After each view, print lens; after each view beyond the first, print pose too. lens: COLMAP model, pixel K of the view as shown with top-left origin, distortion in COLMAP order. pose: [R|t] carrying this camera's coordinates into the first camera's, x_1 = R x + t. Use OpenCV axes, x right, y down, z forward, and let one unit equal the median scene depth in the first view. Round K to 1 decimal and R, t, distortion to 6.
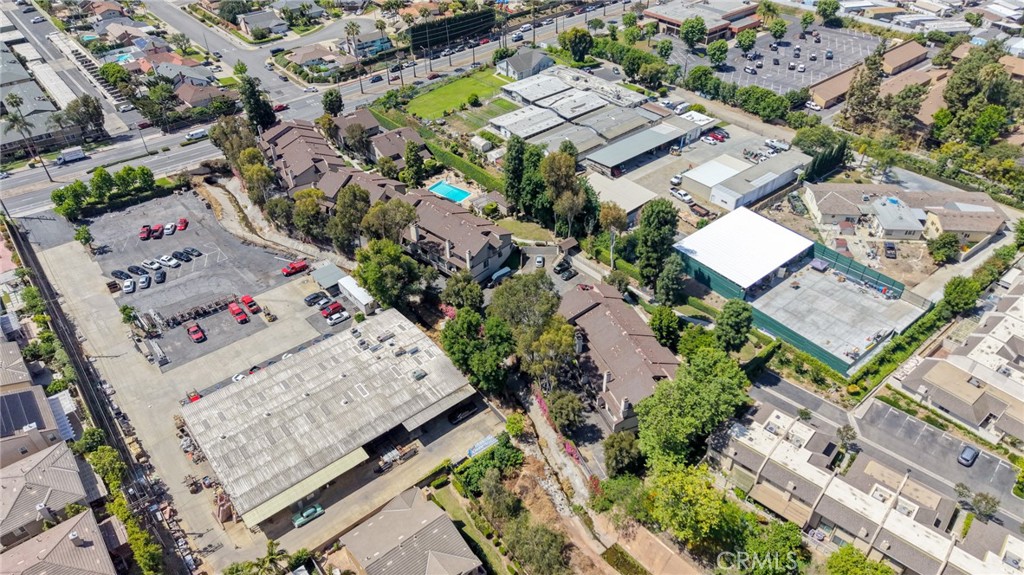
lens RADIAL K [[678.3, 0, 512.0], [0, 678.3, 287.5], [0, 0, 1]] dist [0.047983, -0.028551]
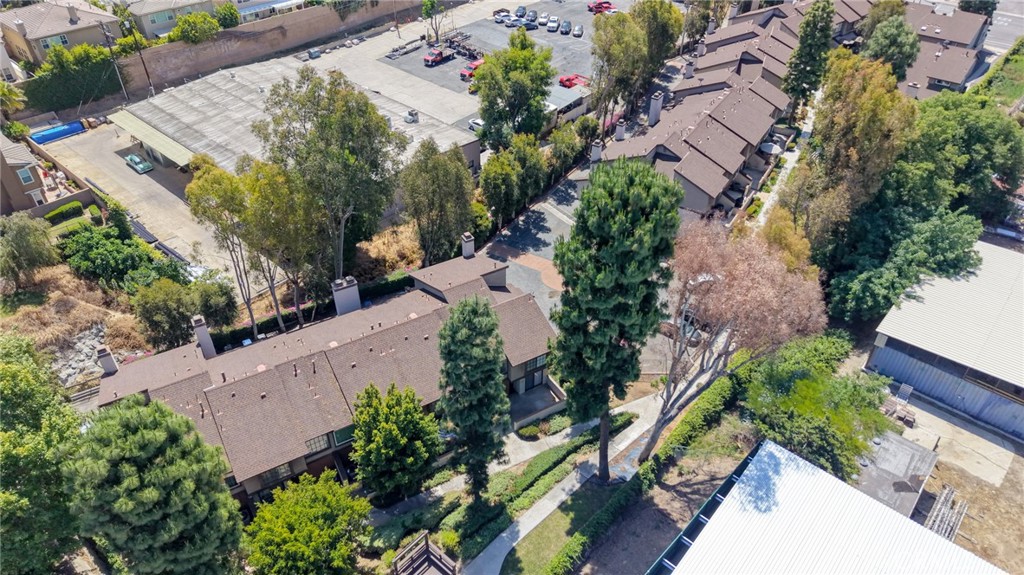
lens RADIAL K [[678.3, 0, 512.0], [0, 678.3, 287.5], [0, 0, 1]] dist [0.047983, -0.028551]
pose [[0.167295, 0.627397, -0.760517, 0.292674], [-0.623233, 0.665010, 0.411511, -0.114876], [0.763932, 0.405136, 0.502268, 0.548241]]
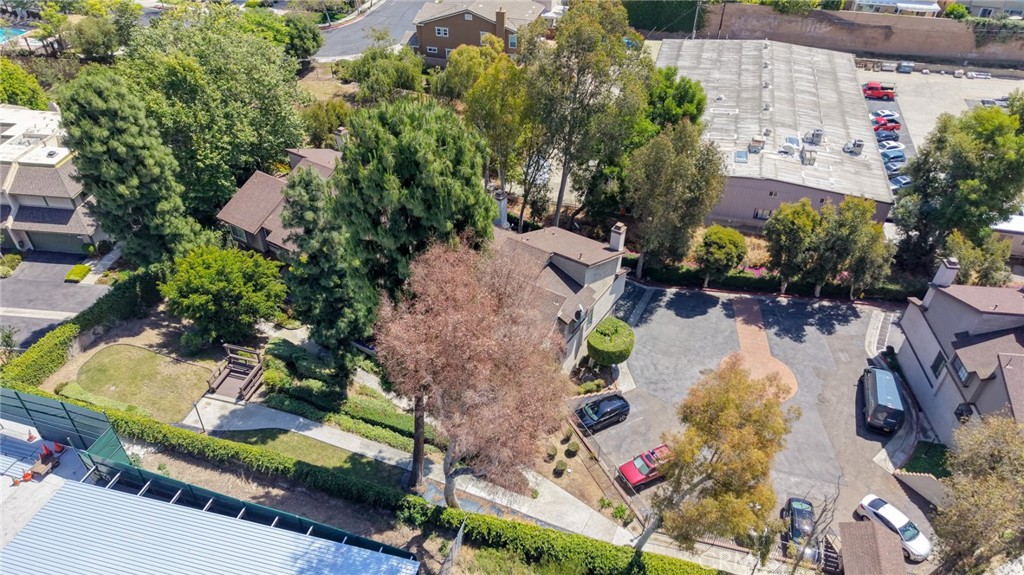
lens RADIAL K [[678.3, 0, 512.0], [0, 678.3, 287.5], [0, 0, 1]] dist [0.047983, -0.028551]
pose [[-0.815617, 0.366367, -0.447822, 0.199928], [-0.353471, 0.297253, 0.886961, -0.203969], [0.458070, 0.881712, -0.112944, 0.712007]]
